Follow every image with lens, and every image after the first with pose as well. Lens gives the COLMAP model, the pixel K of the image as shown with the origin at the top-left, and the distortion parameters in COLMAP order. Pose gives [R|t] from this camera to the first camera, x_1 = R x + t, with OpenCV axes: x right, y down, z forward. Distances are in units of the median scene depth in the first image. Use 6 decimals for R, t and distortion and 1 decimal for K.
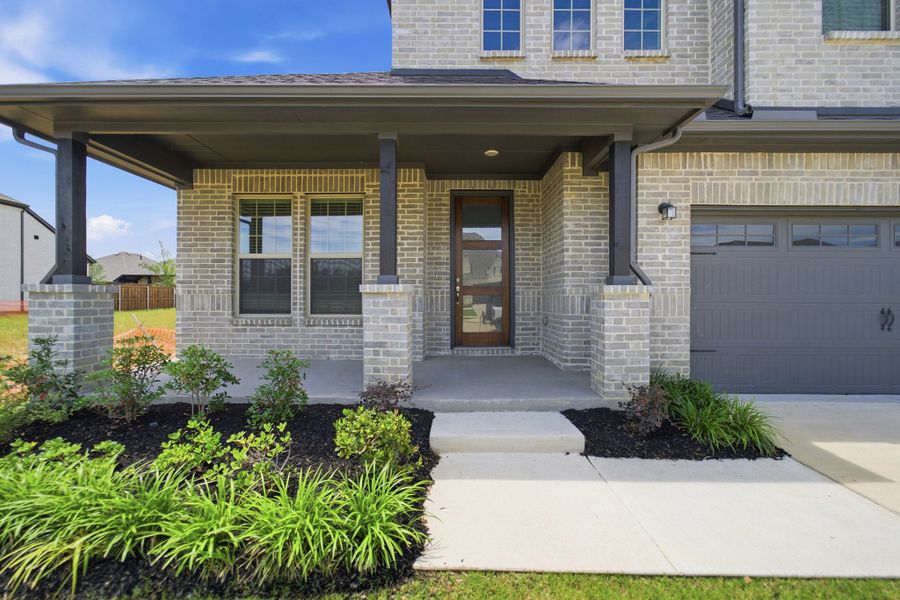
lens RADIAL K [[370.0, 0, 450.0], [0, 370.0, 300.0], [0, 0, 1]] dist [0.001821, 0.000638]
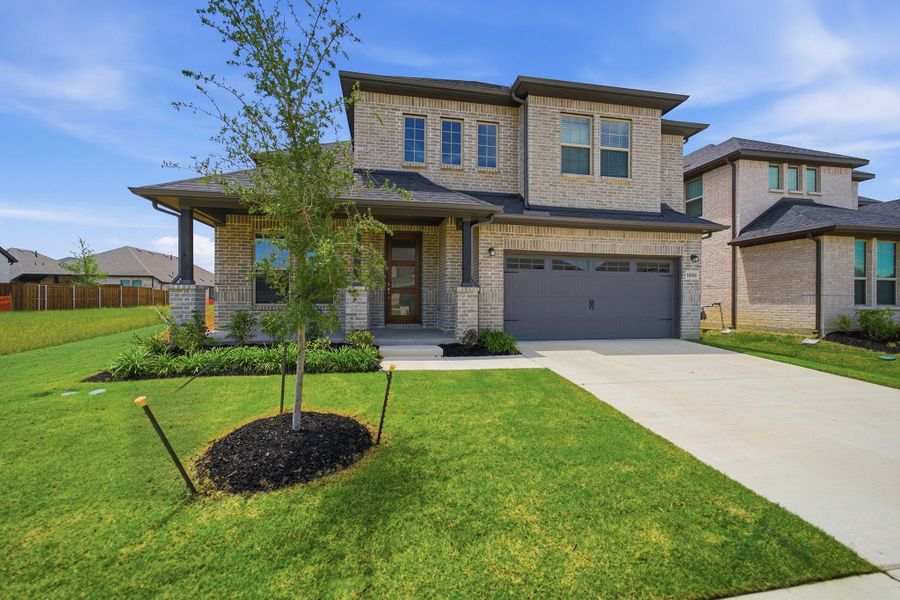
lens RADIAL K [[377.5, 0, 449.3], [0, 377.5, 292.0], [0, 0, 1]] dist [0.000577, 0.000667]
pose [[0.981866, 0.006643, 0.189458, -0.047984], [-0.000897, 0.999537, -0.030400, 0.045347], [-0.189572, 0.029679, 0.981418, -0.990334]]
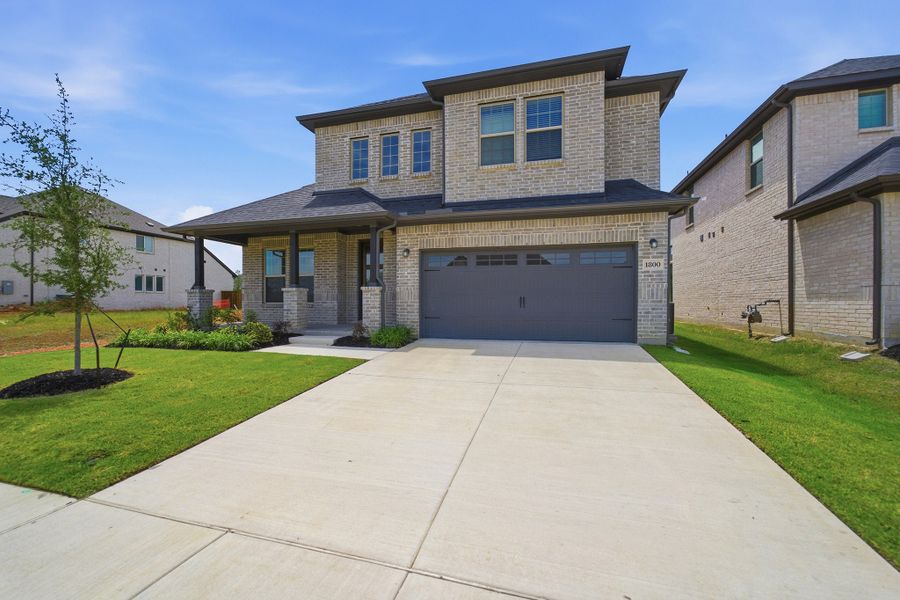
lens RADIAL K [[377.1, 0, 451.8], [0, 377.1, 291.8], [0, 0, 1]] dist [-0.005385, 0.000022]
pose [[0.960368, -0.009242, -0.278581, 1.404656], [-0.000271, 0.999419, -0.034090, 0.067551], [0.278734, 0.032815, 0.959808, -1.042883]]
